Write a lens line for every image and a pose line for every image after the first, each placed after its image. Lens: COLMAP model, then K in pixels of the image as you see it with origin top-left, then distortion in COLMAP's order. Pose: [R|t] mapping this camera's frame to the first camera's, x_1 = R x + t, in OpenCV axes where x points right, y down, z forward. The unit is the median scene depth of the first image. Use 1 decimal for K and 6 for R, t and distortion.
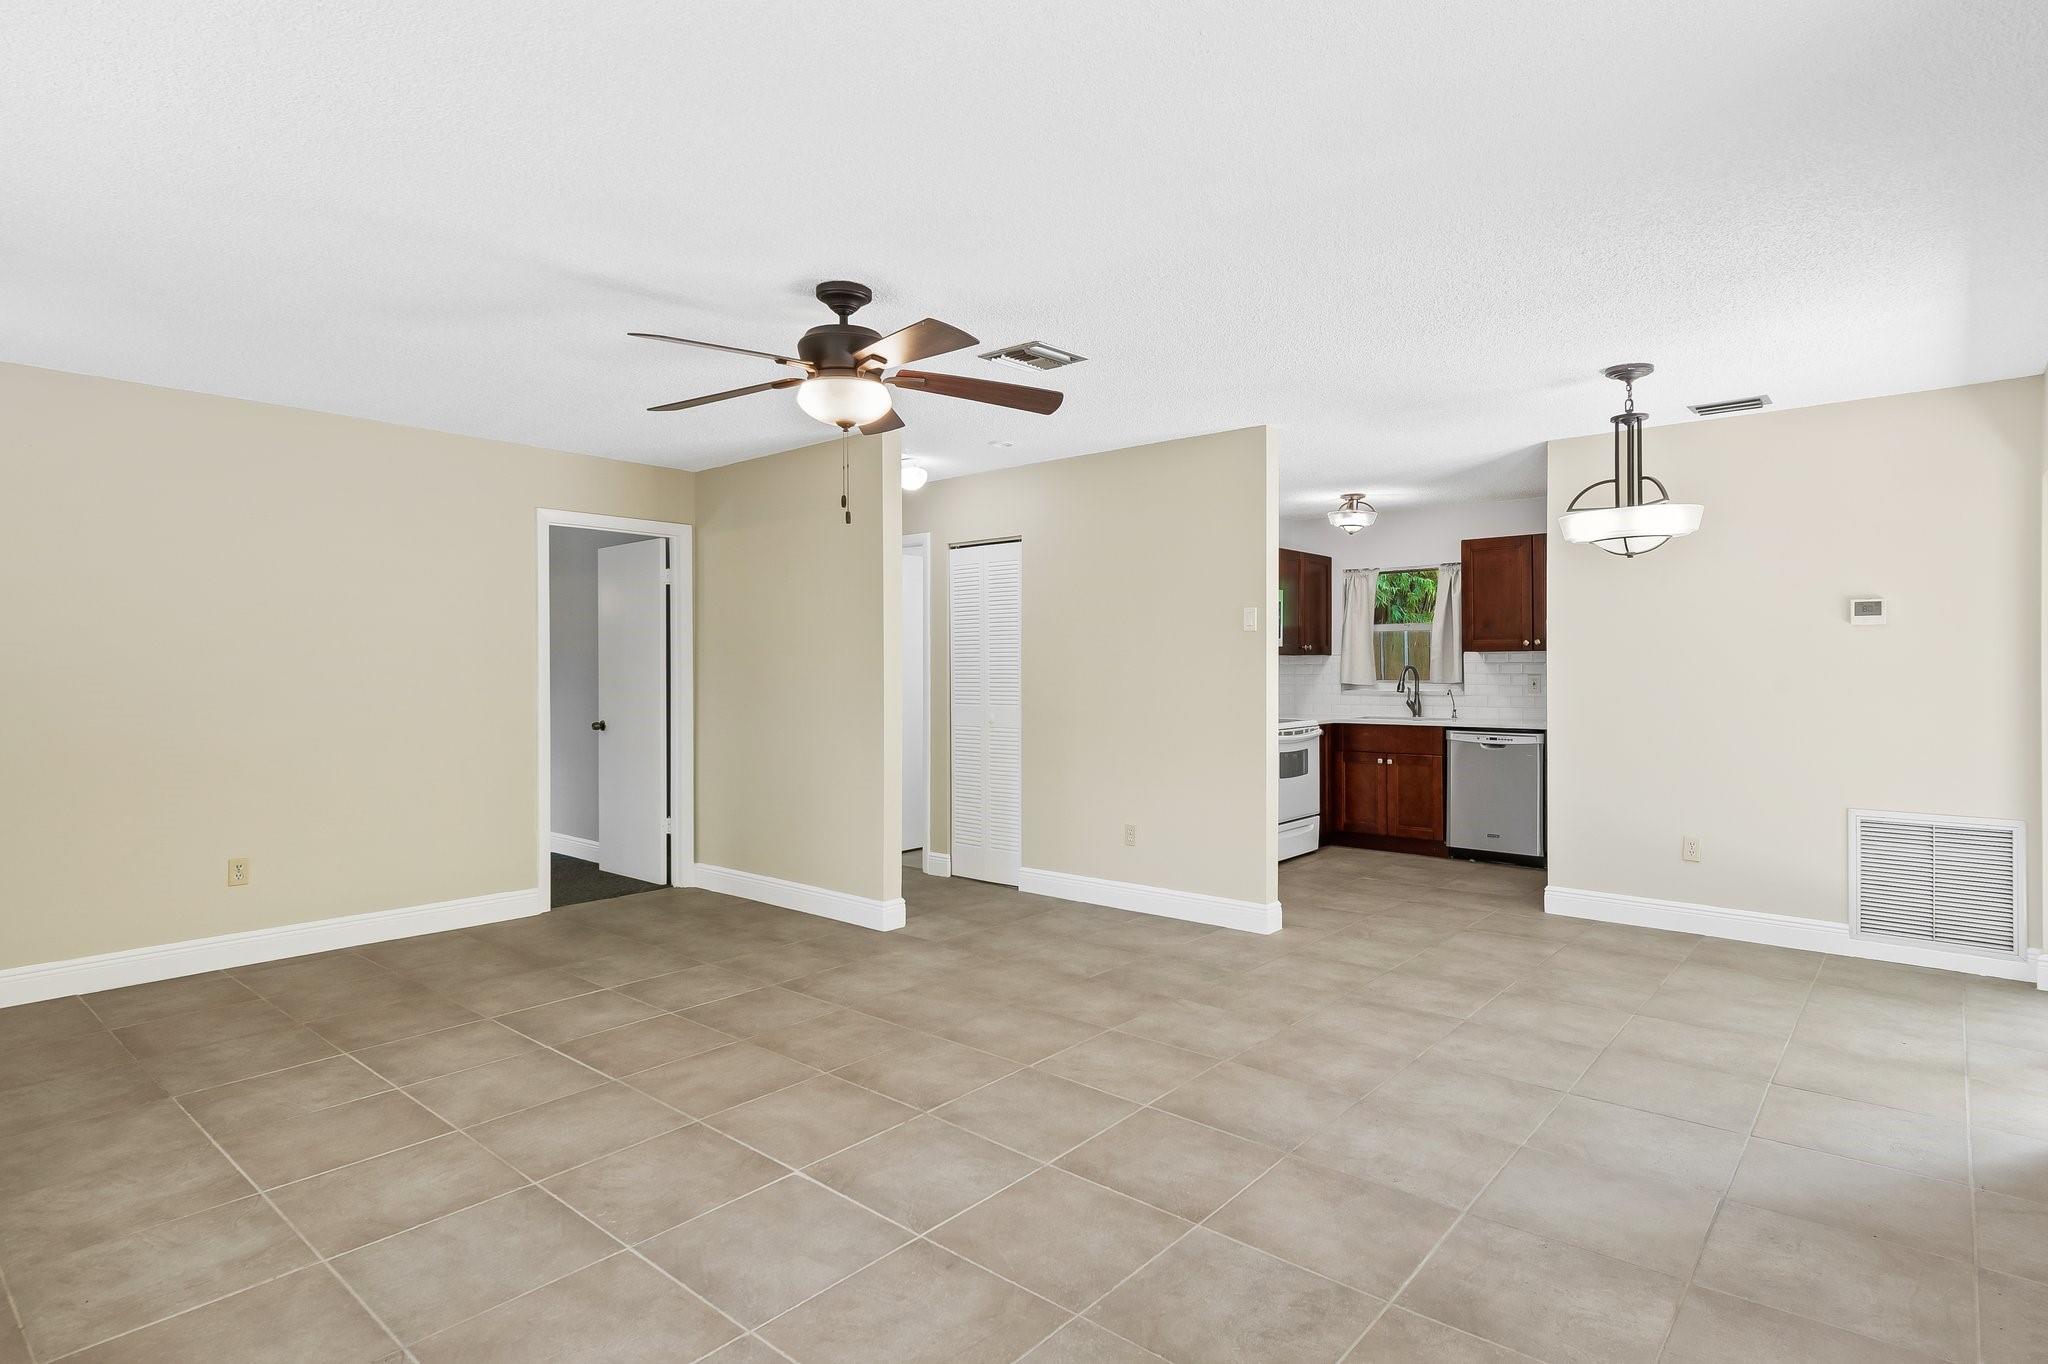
lens RADIAL K [[1051.0, 0, 1018.2], [0, 1051.0, 674.8], [0, 0, 1]] dist [-0.000039, 0.000125]
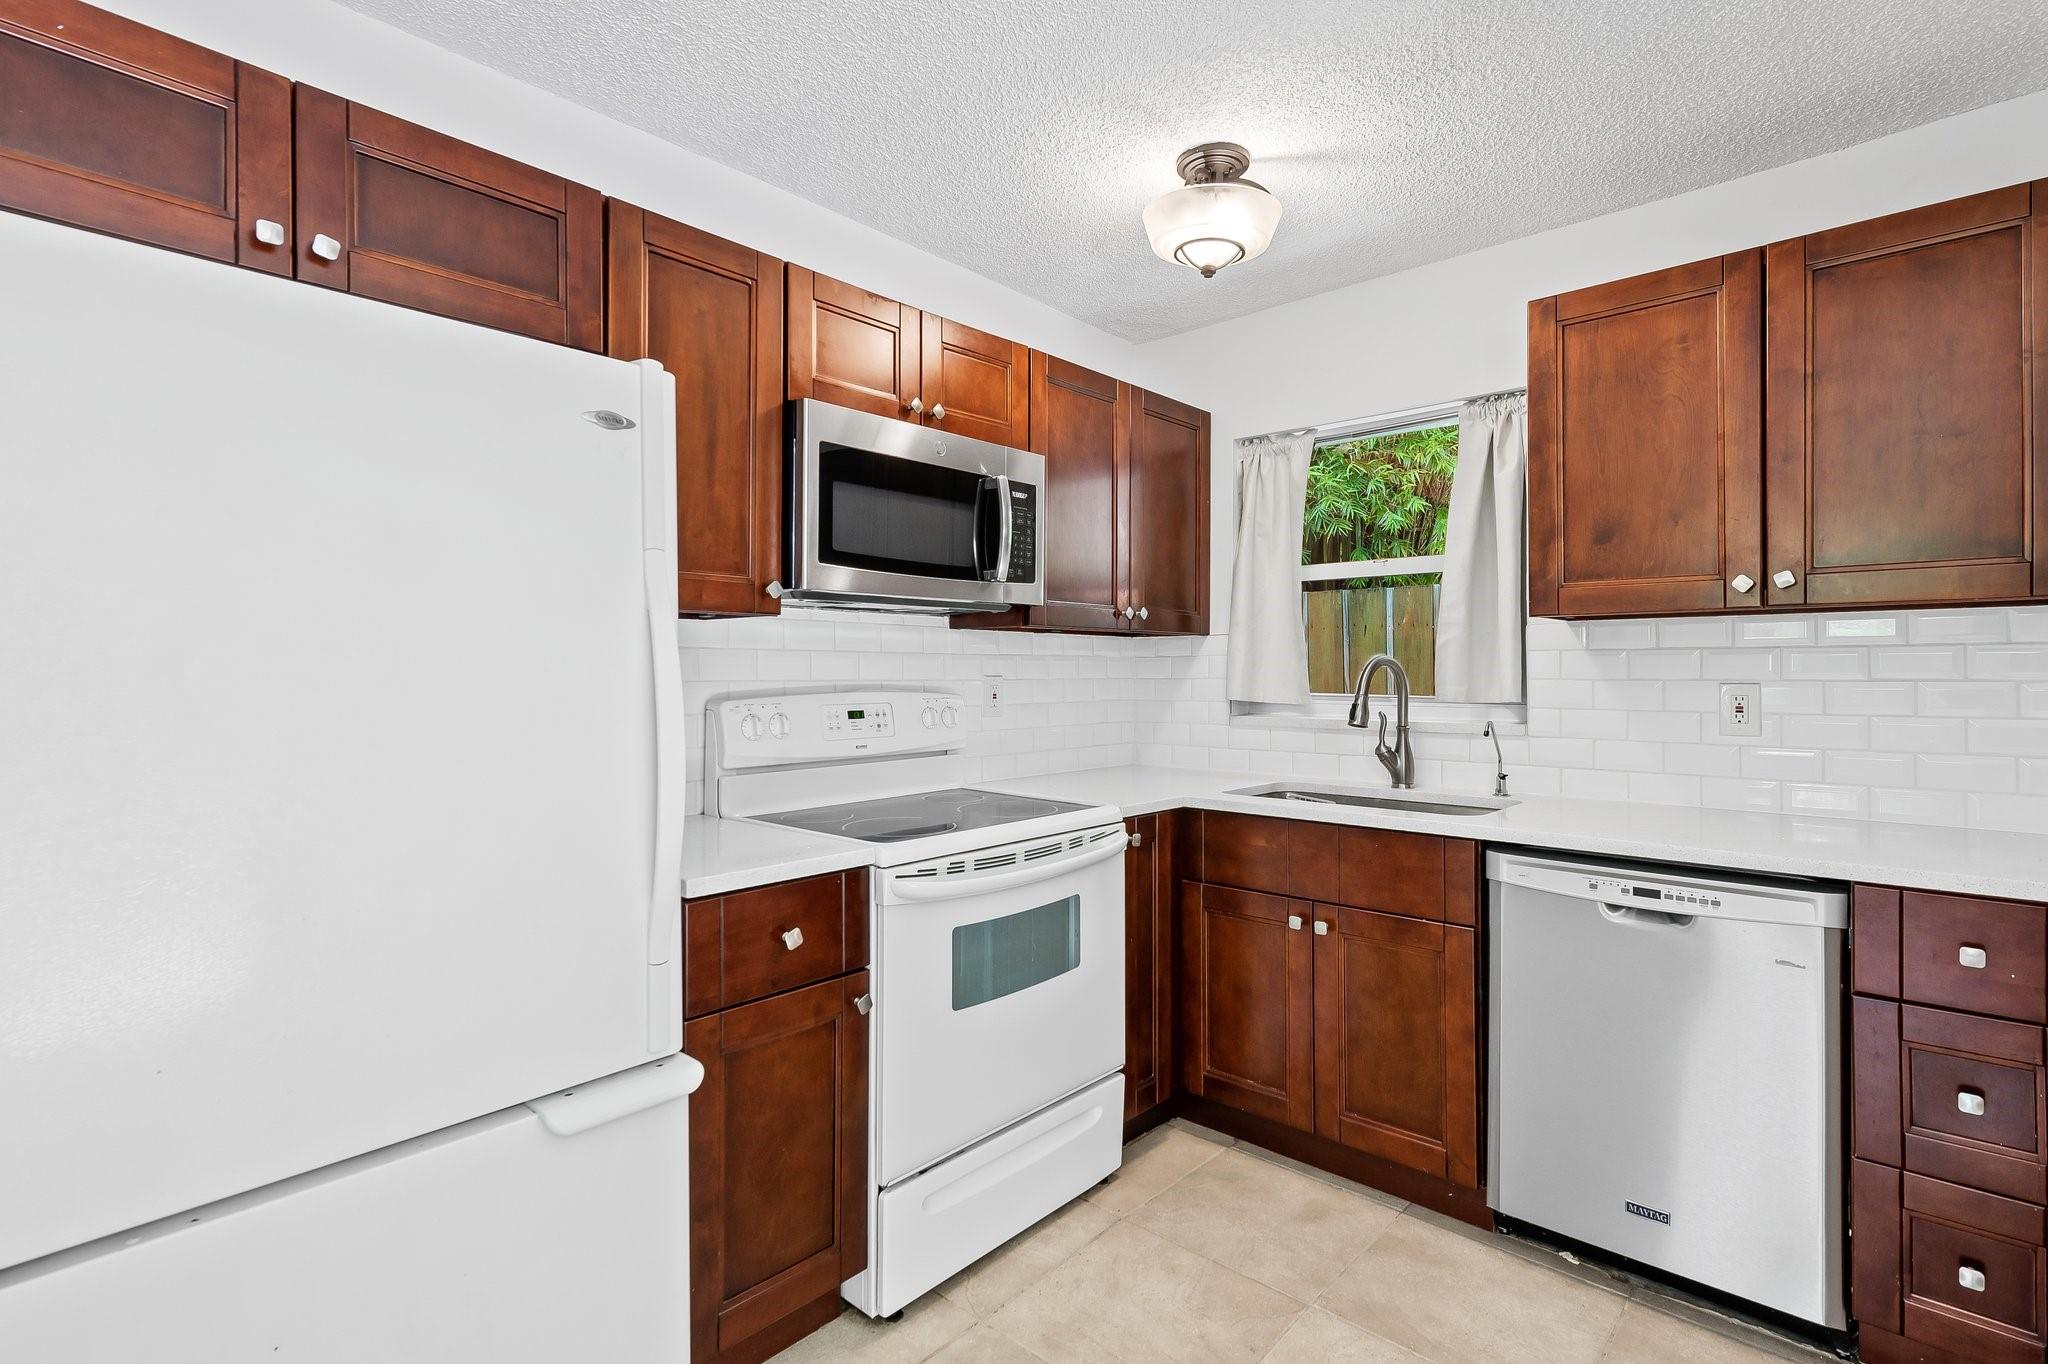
lens RADIAL K [[973.2, 0, 1033.2], [0, 973.2, 665.9], [0, 0, 1]] dist [0.016172, -0.006183]
pose [[0.999868, 0.004962, -0.015444, 0.253840], [-0.005101, 0.999947, -0.008970, -0.001696], [0.015399, 0.009048, 0.999840, 0.650550]]
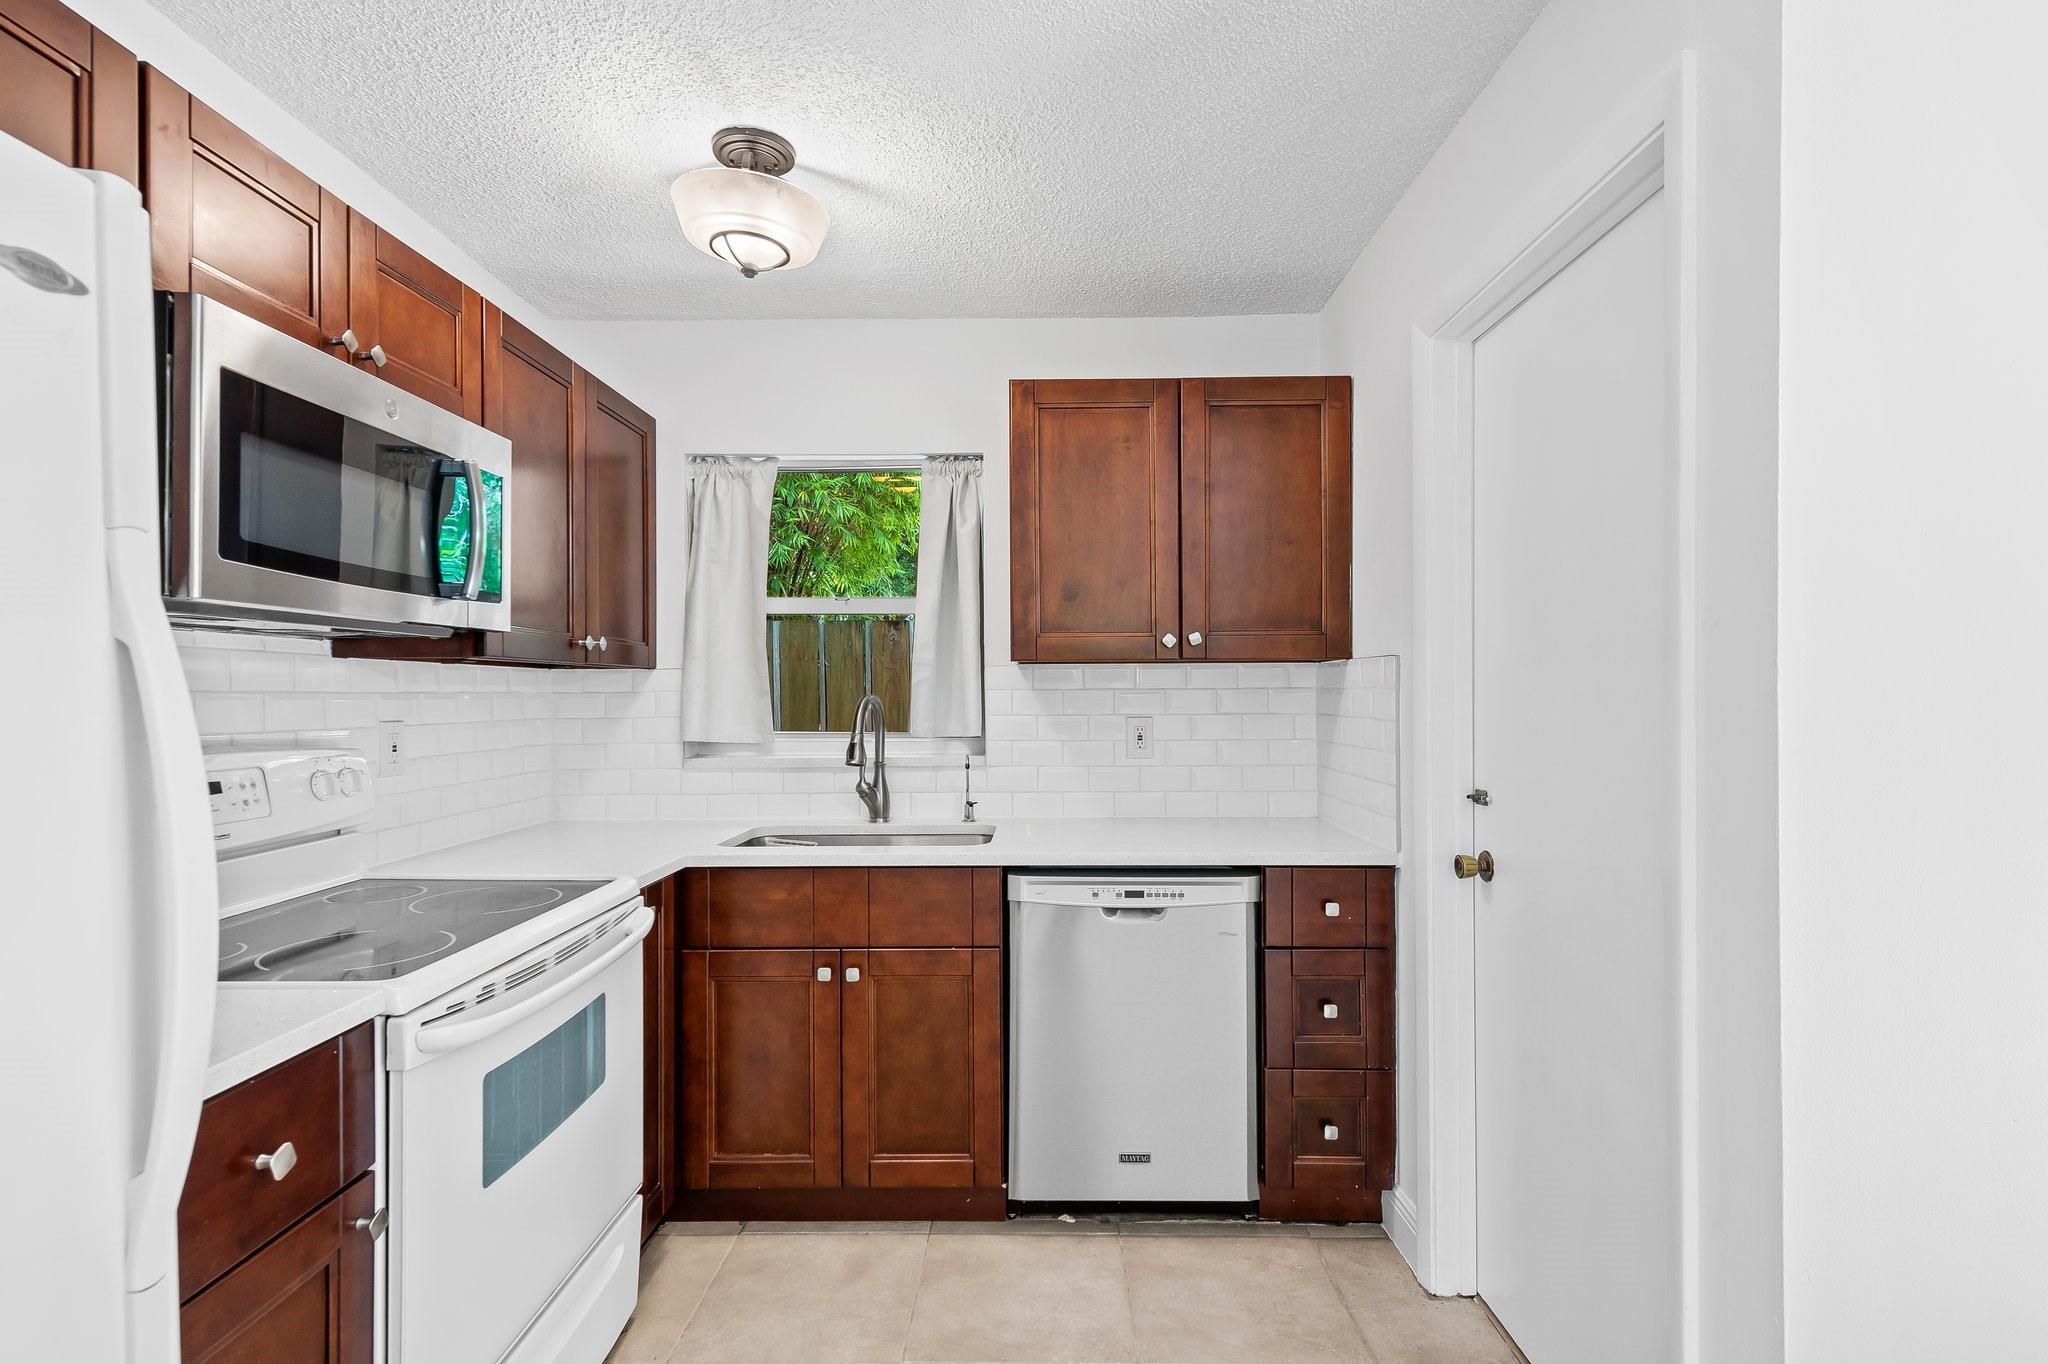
lens RADIAL K [[973.2, 0, 1027.6], [0, 973.2, 694.2], [0, 0, 1]] dist [0.016172, -0.006183]
pose [[0.759456, 0.001715, 0.650557, 0.183365], [0.002726, 0.999979, -0.005818, -0.007213], [-0.650553, 0.006192, 0.759435, 0.697311]]
